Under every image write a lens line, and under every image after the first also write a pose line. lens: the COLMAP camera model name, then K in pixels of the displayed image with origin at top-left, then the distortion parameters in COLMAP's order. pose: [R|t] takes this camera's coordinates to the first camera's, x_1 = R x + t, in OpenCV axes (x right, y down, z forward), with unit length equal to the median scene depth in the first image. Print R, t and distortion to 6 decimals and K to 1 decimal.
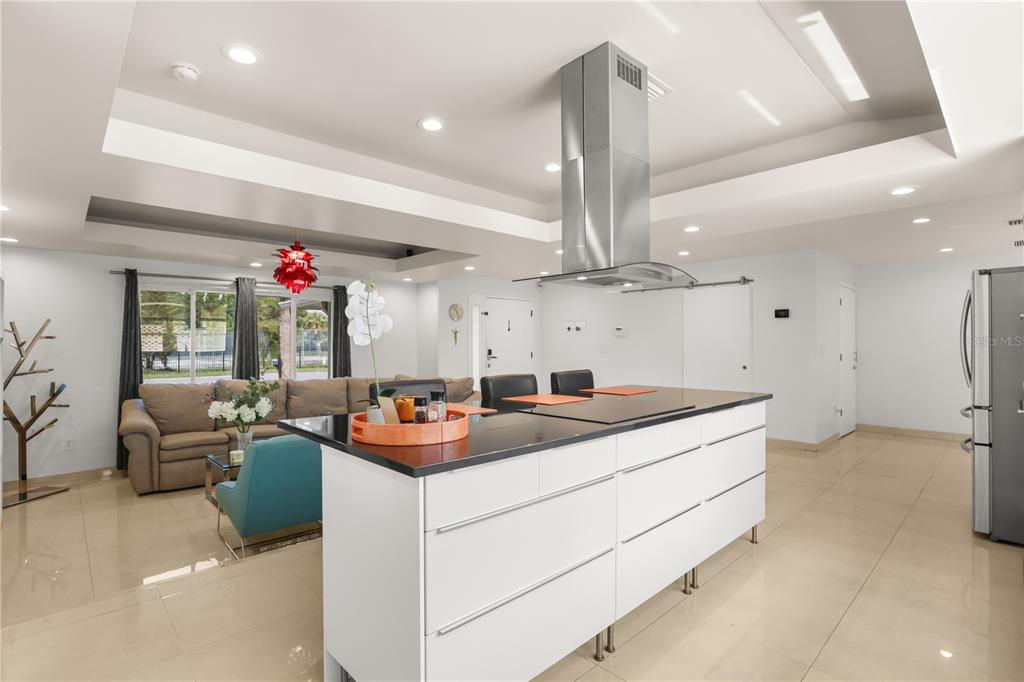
lens RADIAL K [[490.2, 0, 501.9], [0, 490.2, 346.9], [0, 0, 1]] dist [-0.021227, 0.001139]
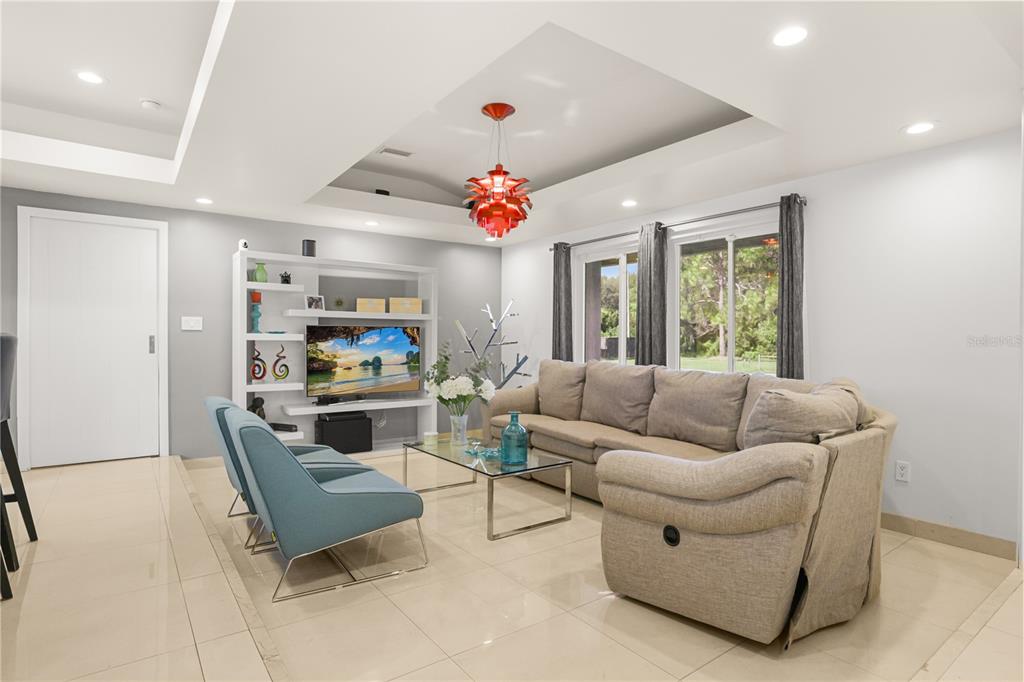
lens RADIAL K [[541.0, 0, 503.6], [0, 541.0, 343.4], [0, 0, 1]] dist [-0.042424, 0.003603]
pose [[-0.085729, 0.001425, -0.996317, 0.340078], [-0.018571, 0.999823, 0.003028, 0.045970], [0.996145, 0.018762, -0.085688, 1.044116]]
